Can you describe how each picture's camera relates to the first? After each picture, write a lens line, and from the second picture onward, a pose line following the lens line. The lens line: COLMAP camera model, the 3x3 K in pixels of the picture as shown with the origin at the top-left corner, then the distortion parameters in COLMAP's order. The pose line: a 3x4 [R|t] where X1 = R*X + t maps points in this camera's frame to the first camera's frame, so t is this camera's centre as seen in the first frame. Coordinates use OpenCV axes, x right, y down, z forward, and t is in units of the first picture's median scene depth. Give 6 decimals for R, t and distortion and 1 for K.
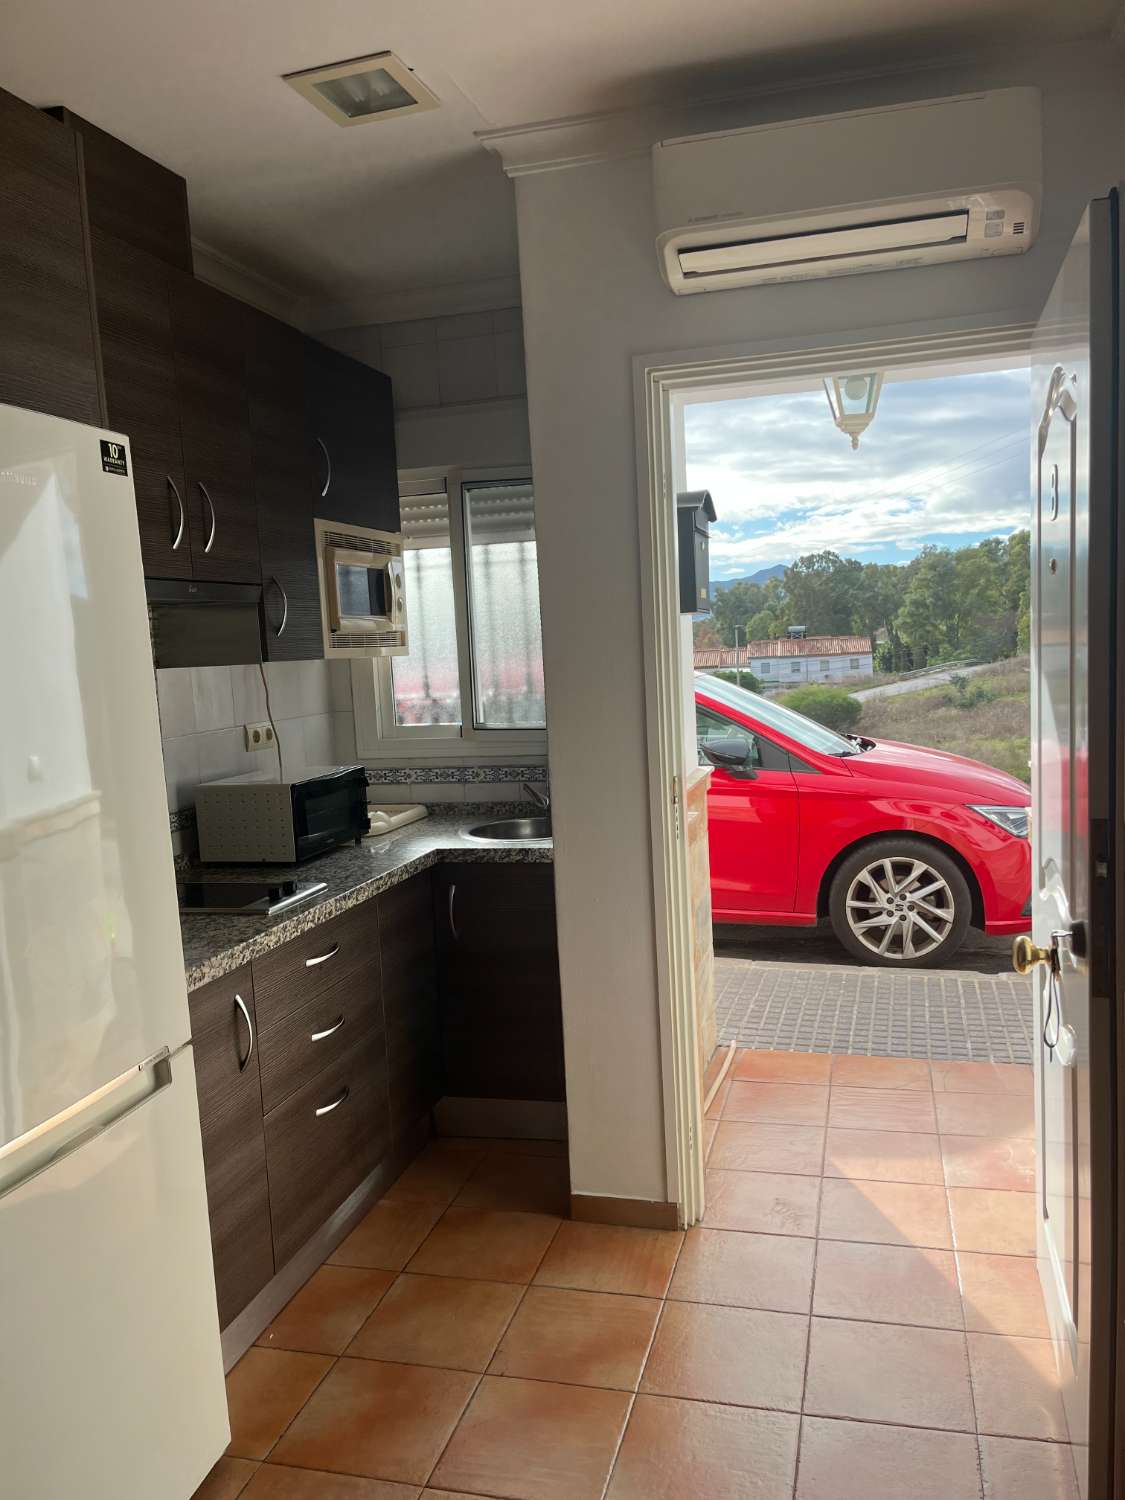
lens RADIAL K [[1136.8, 0, 575.9], [0, 1136.8, 757.1], [0, 0, 1]] dist [0.068260, -0.085205]
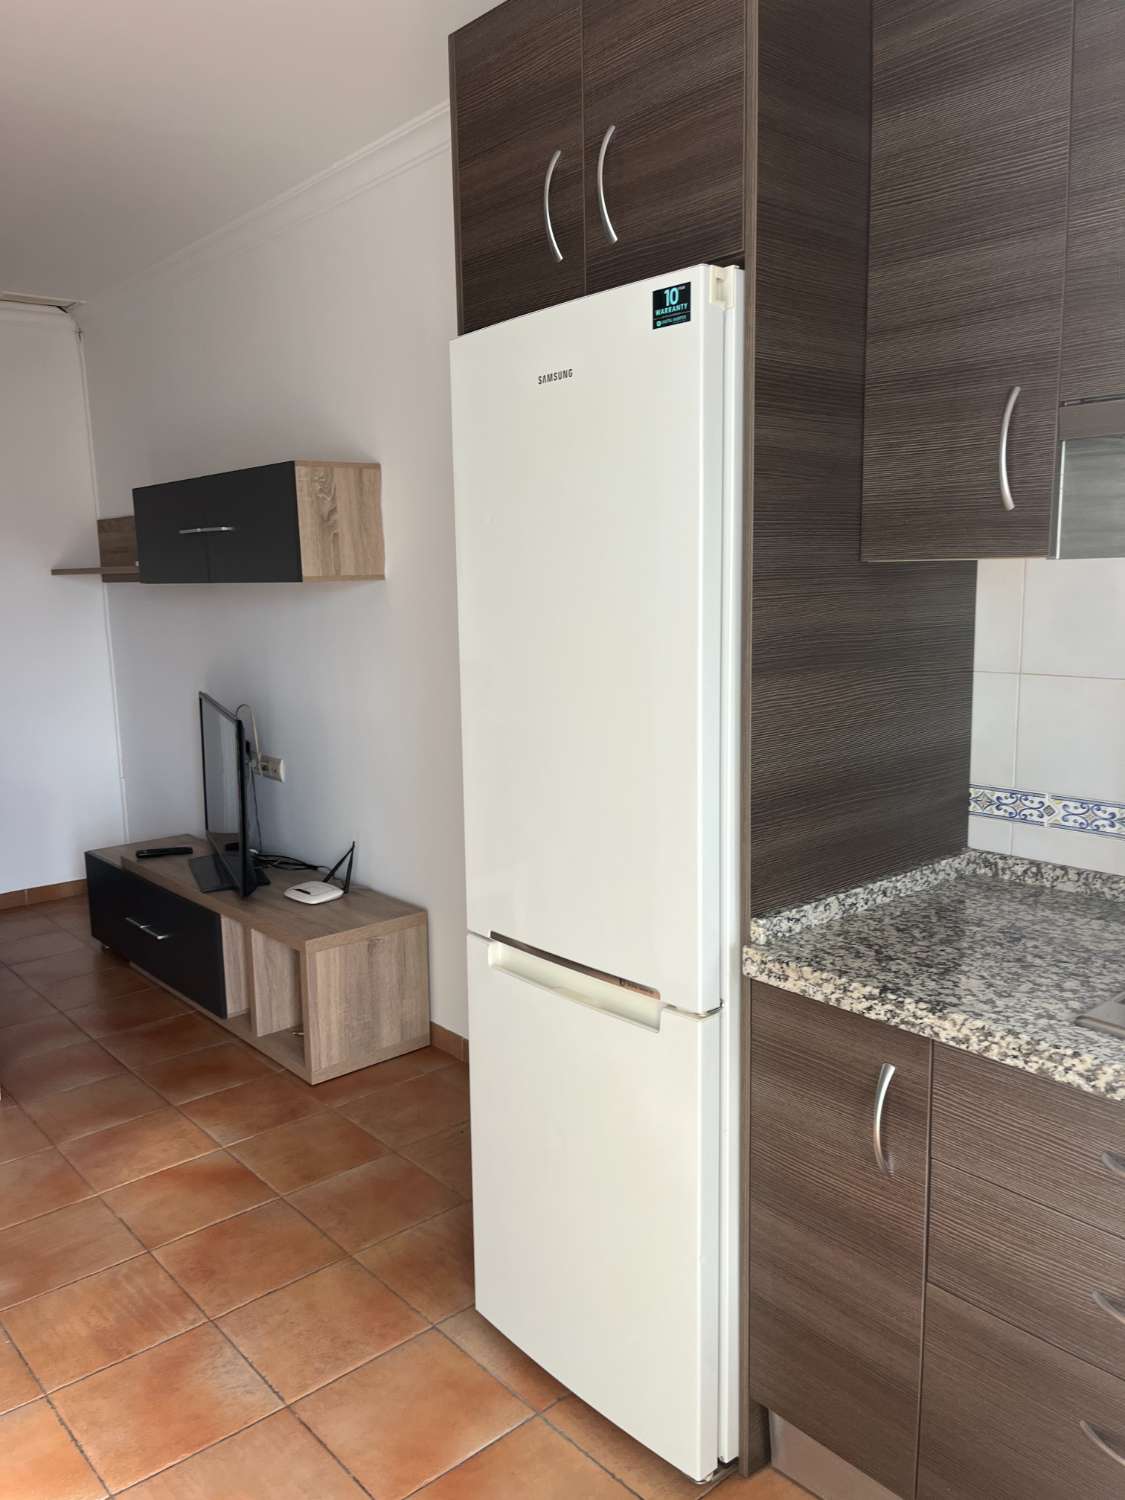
lens RADIAL K [[1136.8, 0, 558.5], [0, 1136.8, 764.1], [0, 0, 1]] dist [0.068260, -0.085205]
pose [[-0.562885, 0.198003, -0.802468, 0.247321], [-0.038278, 0.963596, 0.264610, -0.101602], [0.825648, 0.179662, -0.534815, 0.935305]]
